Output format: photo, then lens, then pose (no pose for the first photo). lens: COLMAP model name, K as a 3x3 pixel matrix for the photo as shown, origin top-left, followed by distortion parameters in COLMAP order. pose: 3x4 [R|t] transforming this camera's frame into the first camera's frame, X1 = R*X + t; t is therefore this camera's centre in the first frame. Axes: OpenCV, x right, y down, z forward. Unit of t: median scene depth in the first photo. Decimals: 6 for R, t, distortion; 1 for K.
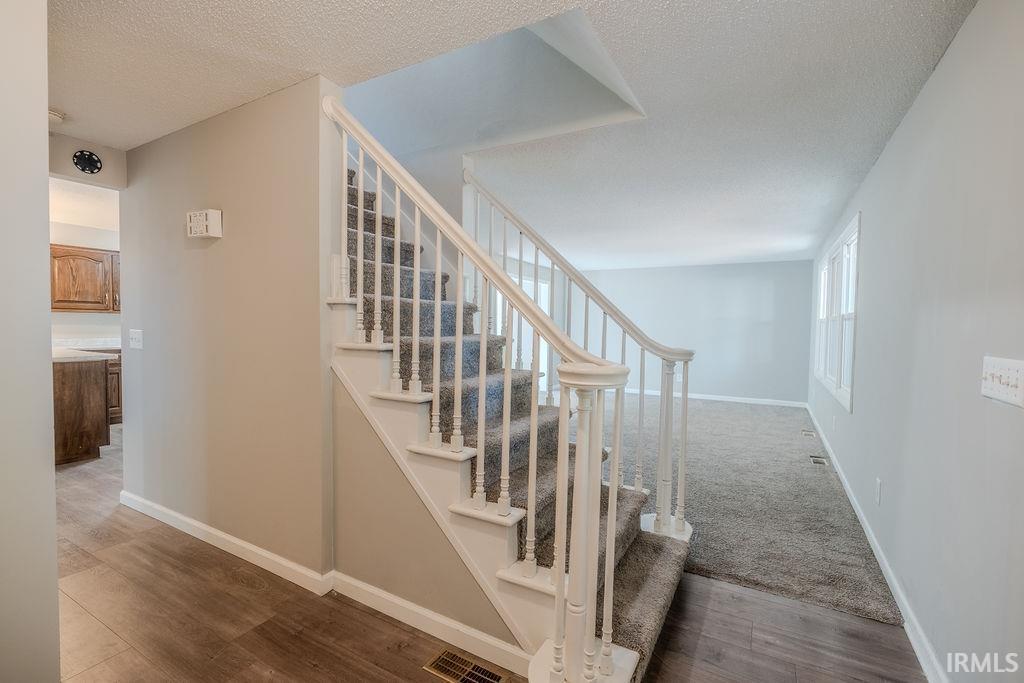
lens RADIAL K [[455.4, 0, 512.5], [0, 455.4, 344.1], [0, 0, 1]] dist [-0.001987, -0.000352]
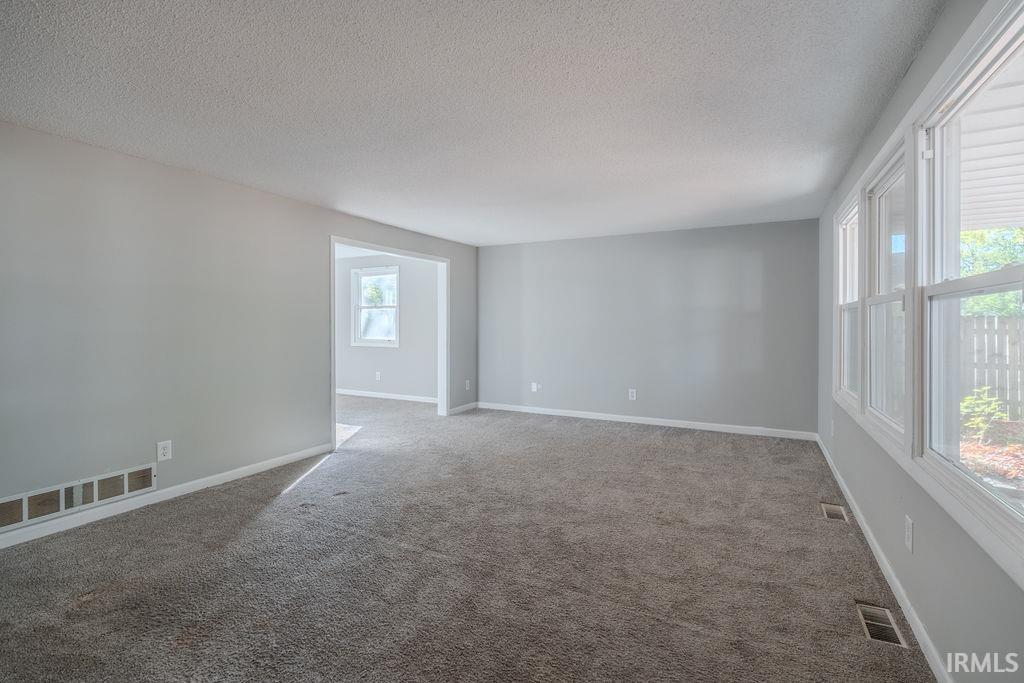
lens RADIAL K [[464.1, 0, 515.6], [0, 464.1, 327.8], [0, 0, 1]] dist [-0.000363, 0.000203]
pose [[0.999328, -0.015845, 0.033050, 0.205784], [0.016804, 0.999439, -0.028961, -0.013115], [-0.032572, 0.029497, 0.999034, 0.364618]]
